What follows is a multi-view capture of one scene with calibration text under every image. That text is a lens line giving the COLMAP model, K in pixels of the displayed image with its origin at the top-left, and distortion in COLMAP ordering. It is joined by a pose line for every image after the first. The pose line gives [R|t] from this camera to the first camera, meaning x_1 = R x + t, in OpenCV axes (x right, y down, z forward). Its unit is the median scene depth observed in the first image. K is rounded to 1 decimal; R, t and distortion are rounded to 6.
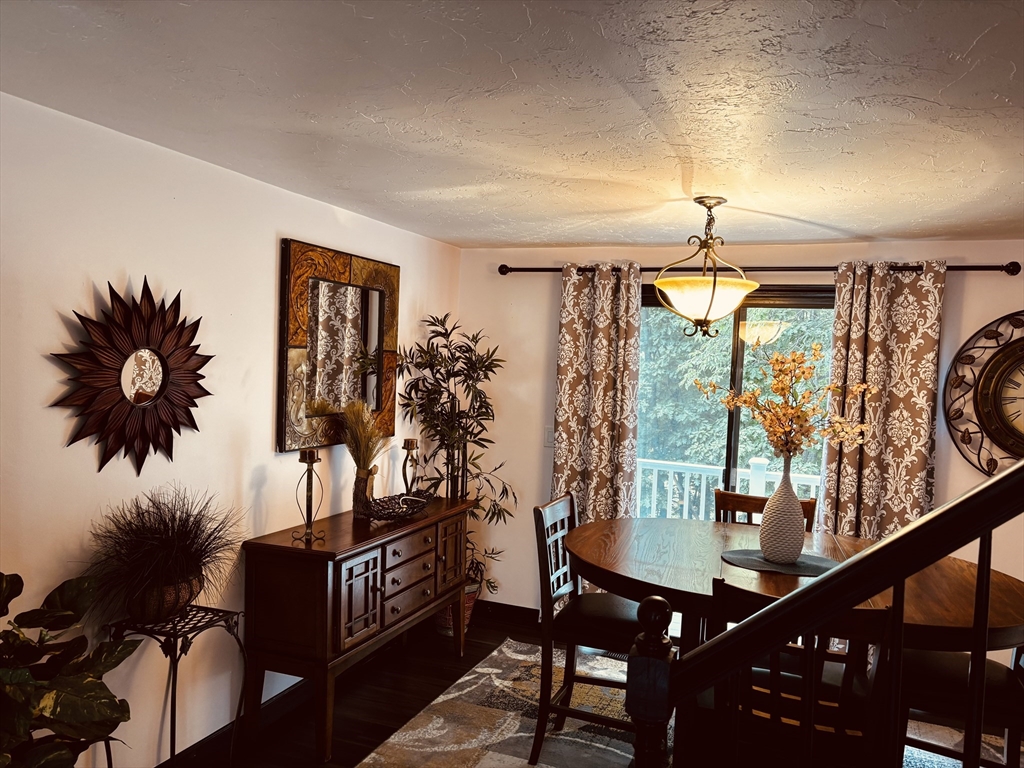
lens RADIAL K [[773.1, 0, 509.8], [0, 773.1, 381.9], [0, 0, 1]] dist [0.044383, -0.055727]
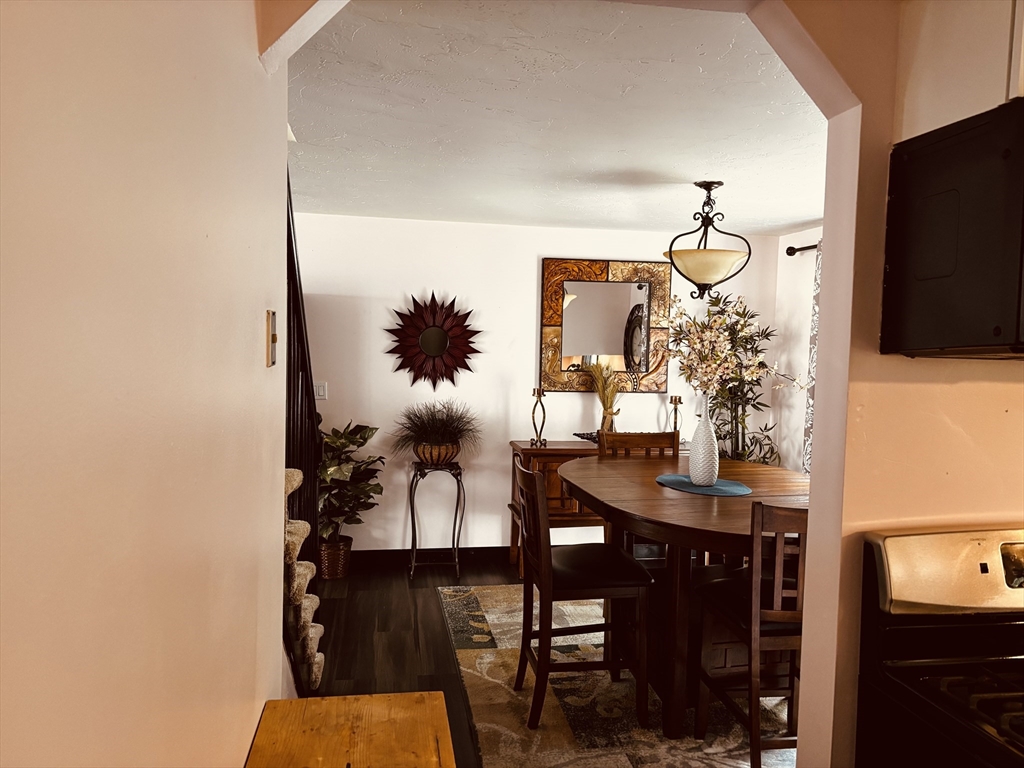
lens RADIAL K [[773.1, 0, 514.4], [0, 773.1, 385.5], [0, 0, 1]] dist [0.044383, -0.055727]
pose [[0.494238, 0.023725, -0.869003, 0.935269], [-0.028842, 0.999525, 0.010886, 0.055140], [0.868848, 0.019683, 0.494687, 0.137944]]
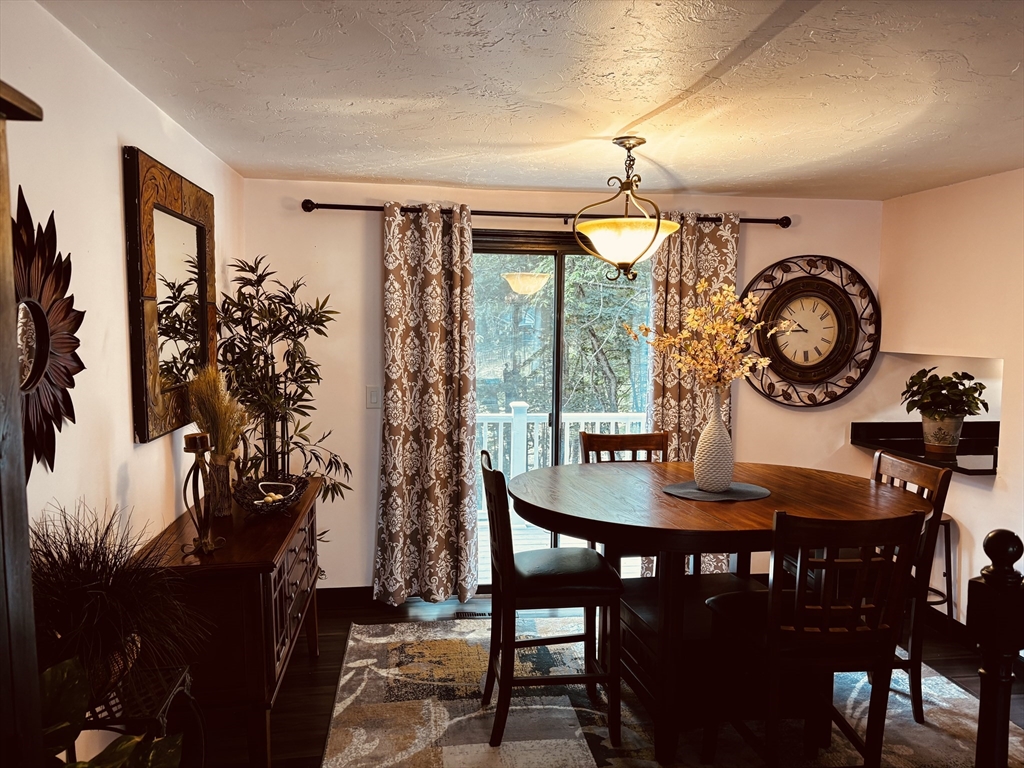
lens RADIAL K [[773.1, 0, 518.5], [0, 773.1, 383.4], [0, 0, 1]] dist [0.044383, -0.055727]
pose [[0.863882, -0.072760, 0.498411, -0.304337], [0.041970, 0.996469, 0.072723, -0.003571], [-0.501942, -0.041906, 0.863886, 0.164612]]
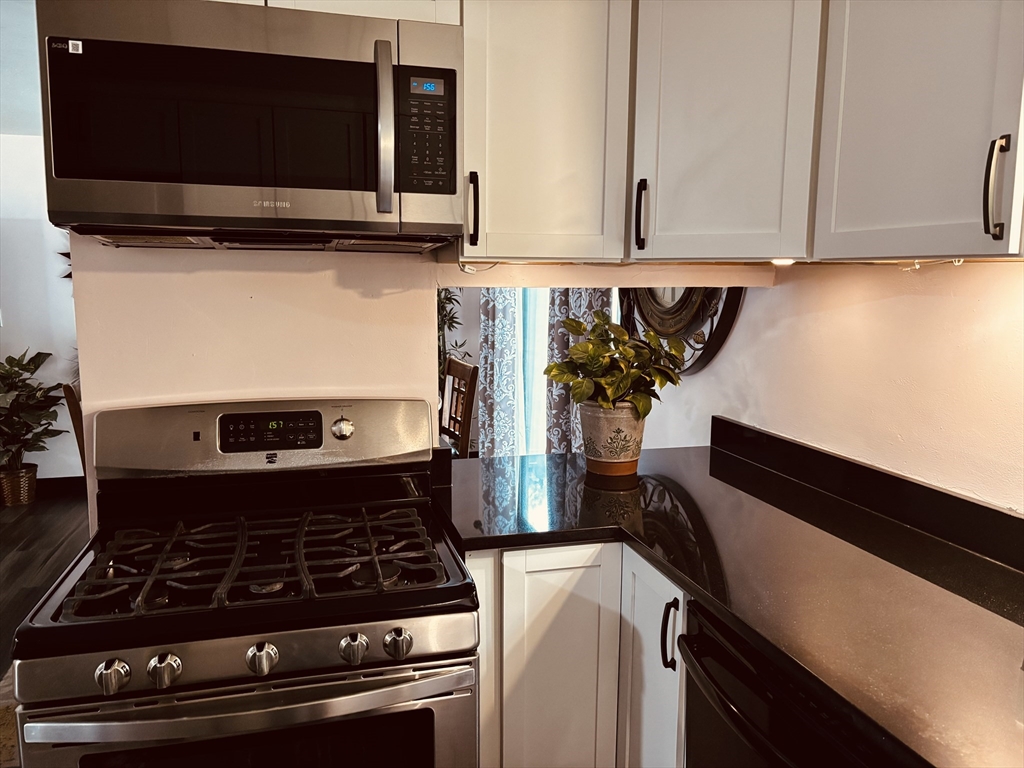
lens RADIAL K [[773.1, 0, 512.2], [0, 773.1, 385.2], [0, 0, 1]] dist [0.044383, -0.055727]
pose [[0.575533, 0.076750, -0.814169, 1.189086], [-0.004183, 0.995849, 0.090920, 0.076661], [0.817768, -0.048922, 0.573465, 0.457141]]
